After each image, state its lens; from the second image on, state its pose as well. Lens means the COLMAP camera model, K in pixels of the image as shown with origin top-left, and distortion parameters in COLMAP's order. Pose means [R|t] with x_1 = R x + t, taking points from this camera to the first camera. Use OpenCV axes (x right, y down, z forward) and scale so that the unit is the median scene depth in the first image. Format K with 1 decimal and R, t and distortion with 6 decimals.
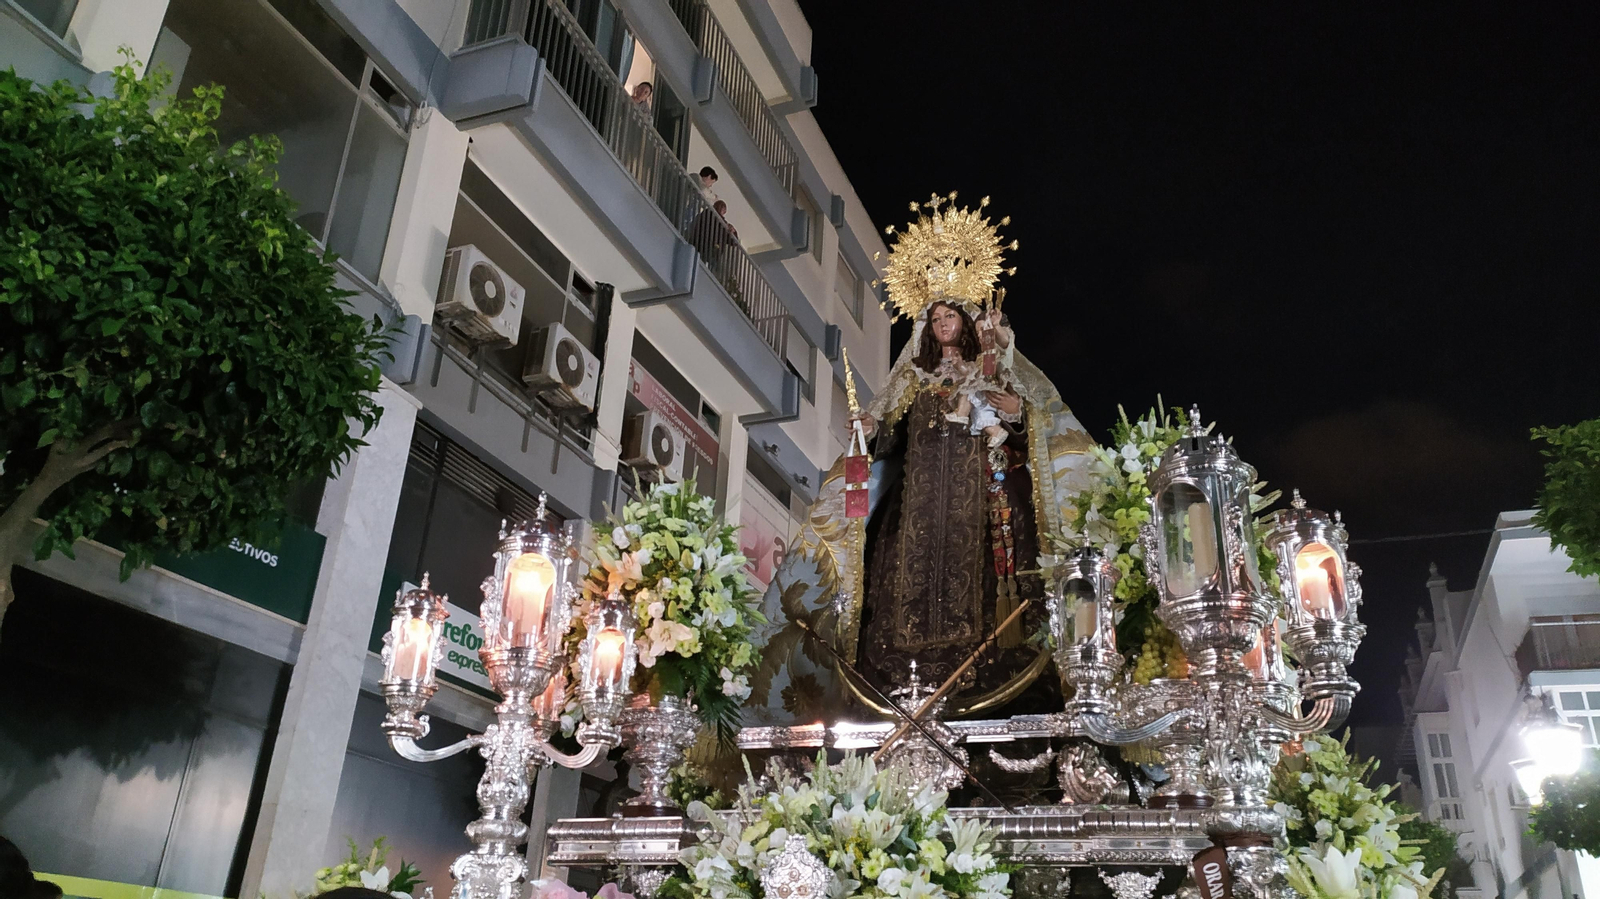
lens RADIAL K [[1213.2, 0, 804.3], [0, 1213.2, 462.1], [0, 0, 1]] dist [0.085585, -0.075817]
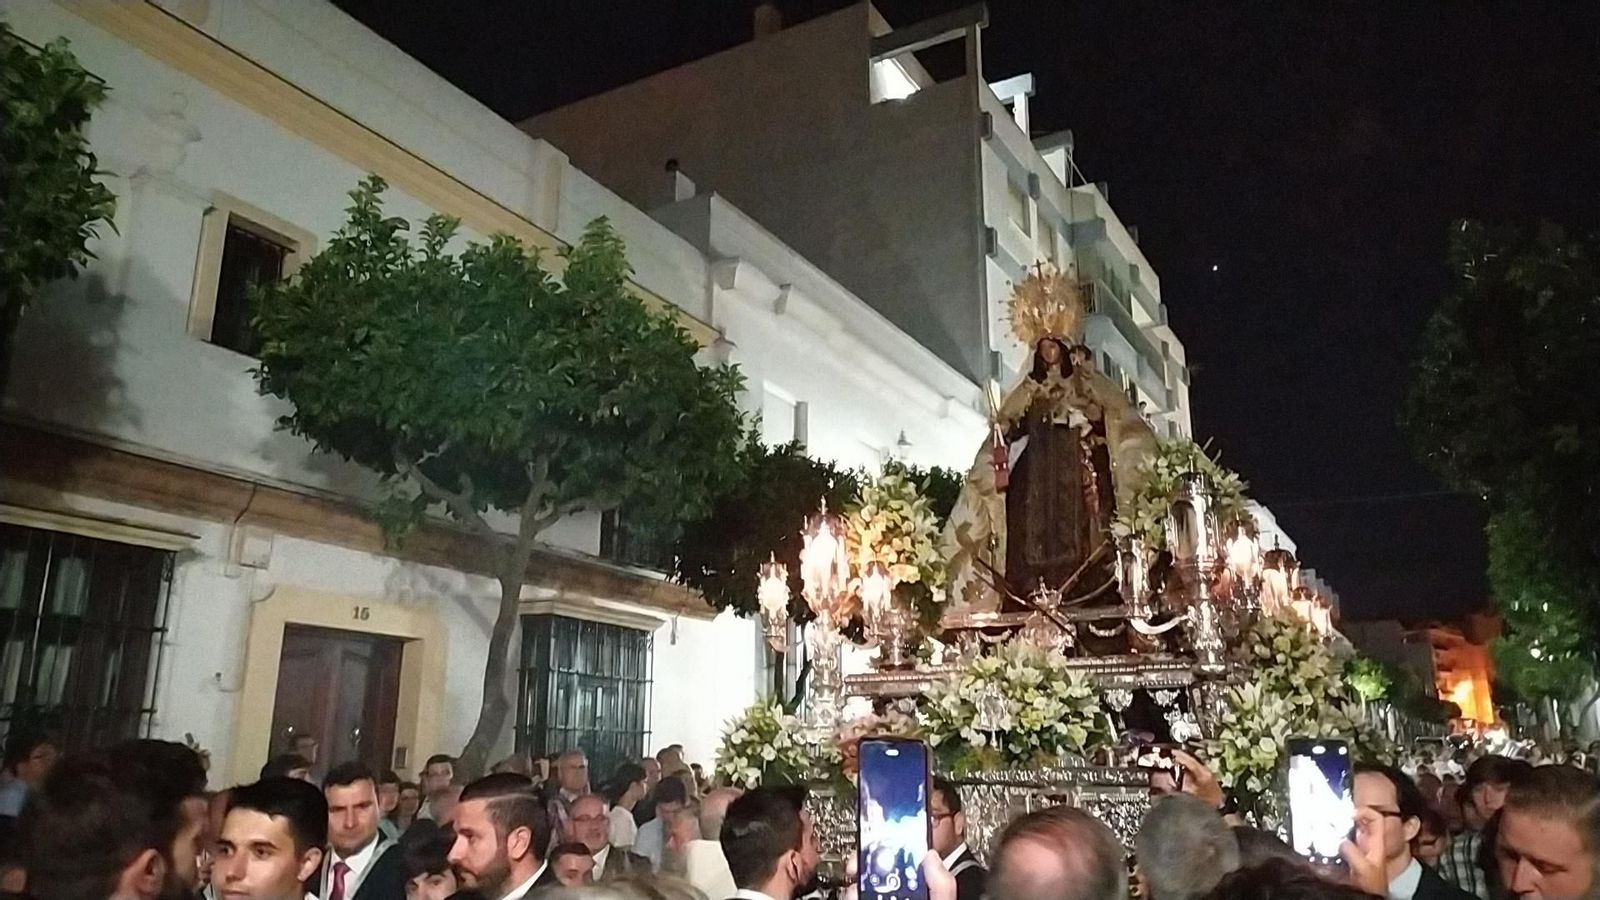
lens RADIAL K [[1189.7, 0, 801.7], [0, 1189.7, 465.9], [0, 0, 1]] dist [0.083510, -0.098424]
pose [[0.993581, -0.065516, -0.092221, -0.082151], [0.079289, 0.984785, 0.154633, -0.279350], [0.080687, -0.160952, 0.983659, -0.671295]]
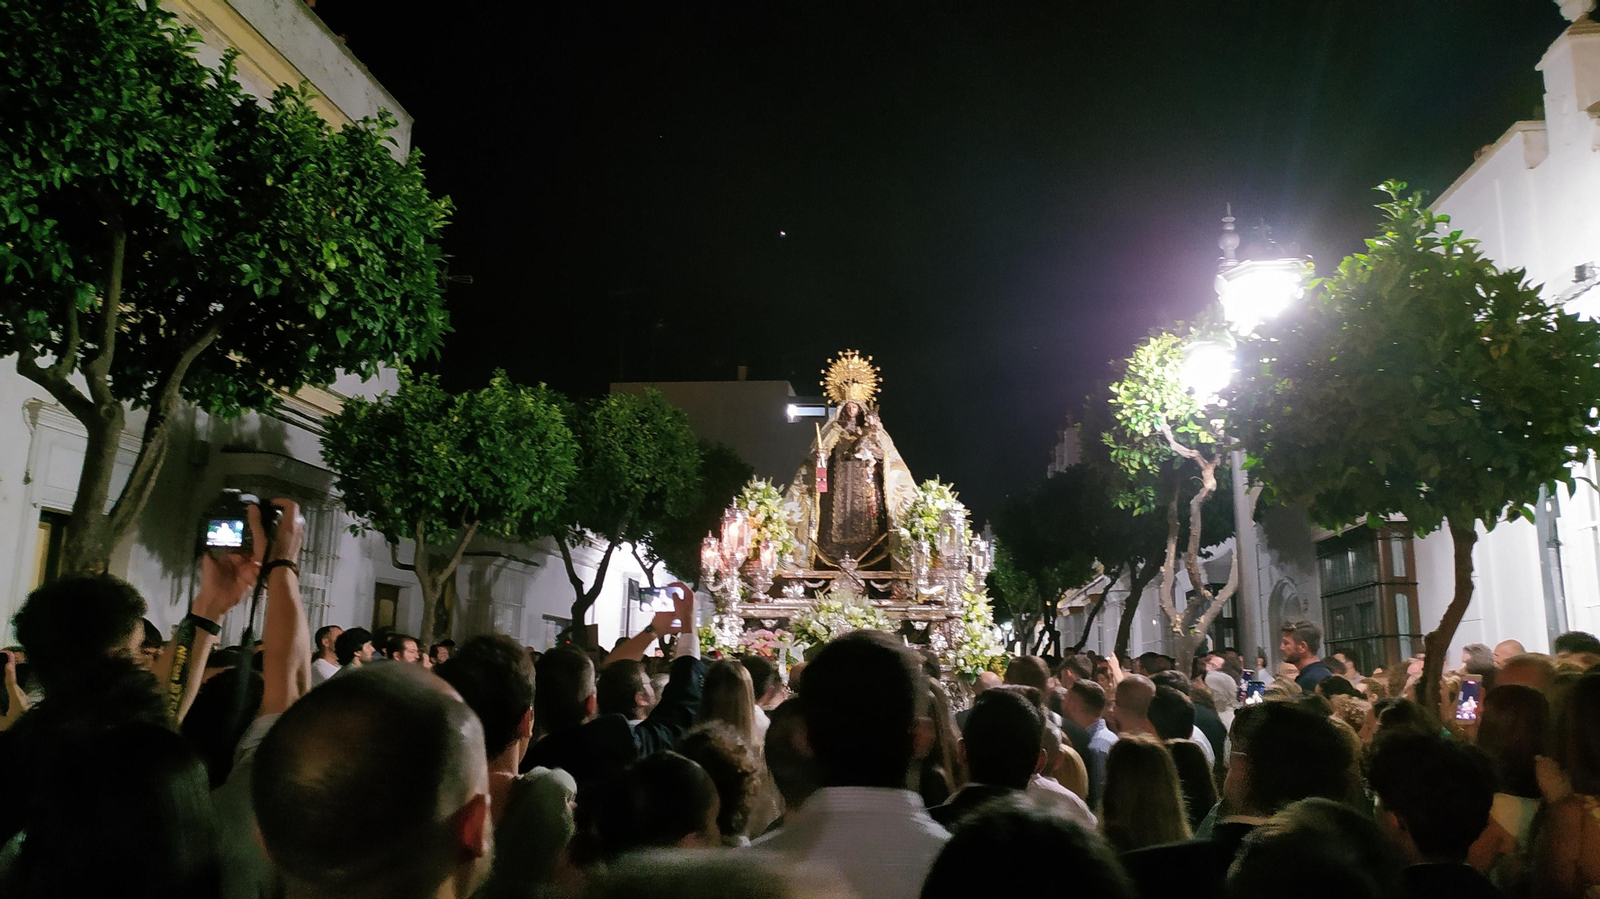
lens RADIAL K [[1238.5, 0, 804.0], [0, 1238.5, 456.9], [0, 0, 1]] dist [0.106536, -0.114713]
pose [[0.955095, 0.028356, 0.294940, -0.898036], [-0.101864, 0.966161, 0.236973, -0.754330], [-0.278240, -0.256376, 0.925664, -1.685631]]
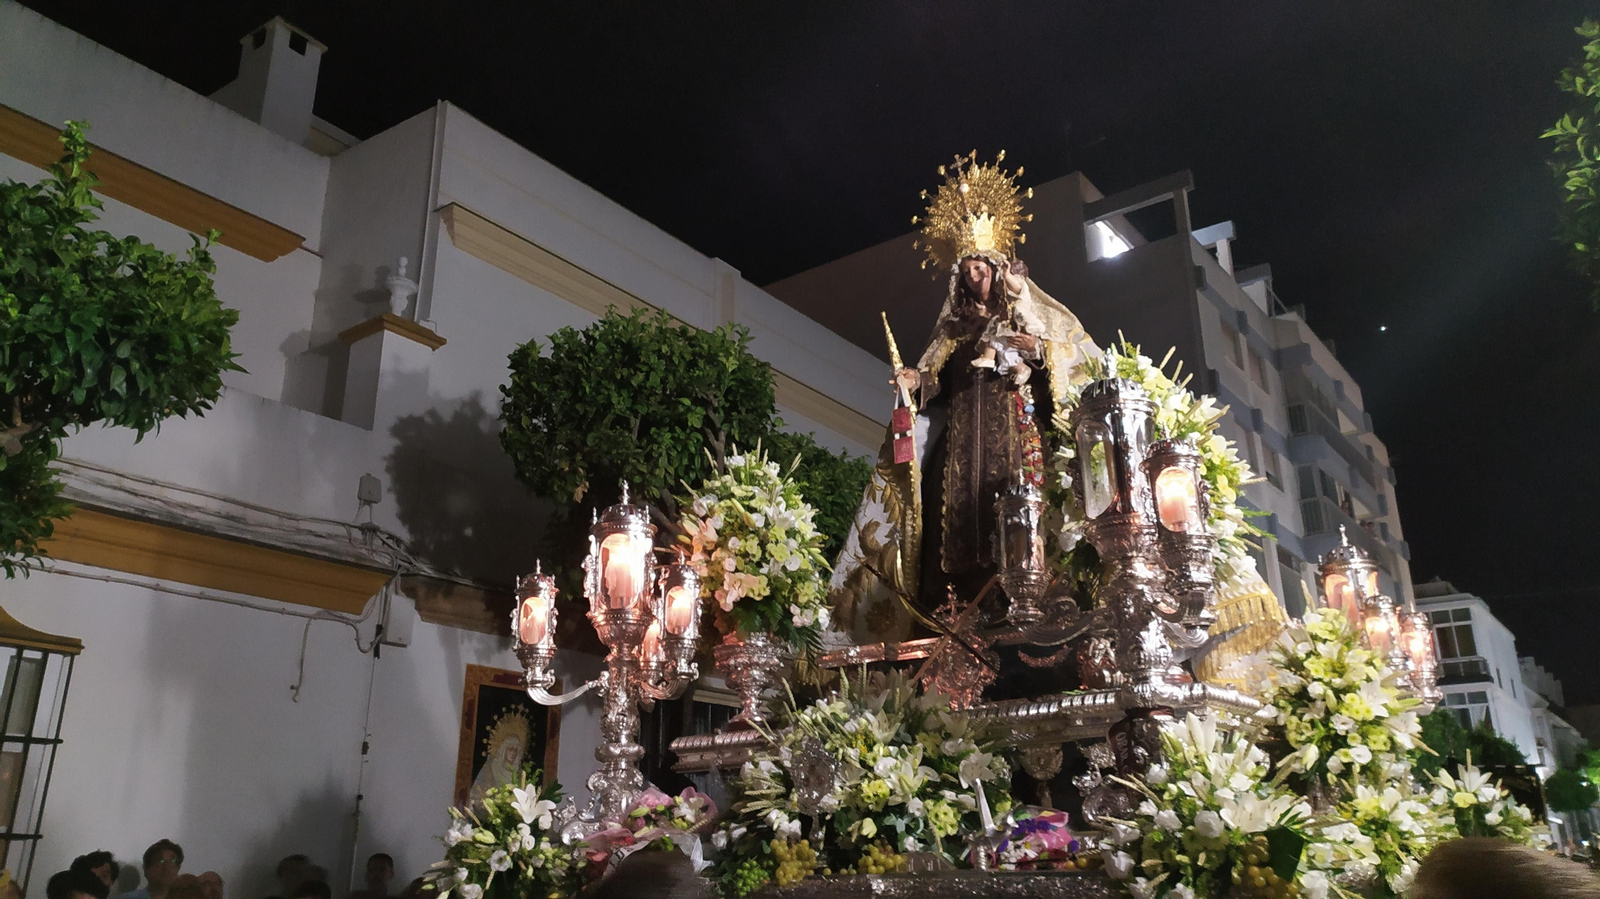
lens RADIAL K [[1203.0, 0, 806.2], [0, 1203.0, 457.0], [0, 0, 1]] dist [0.064497, -0.071624]
pose [[0.971520, -0.127822, -0.199523, 0.200456], [0.141523, 0.988354, 0.055926, -0.039921], [0.190051, -0.082571, 0.978296, -0.149151]]
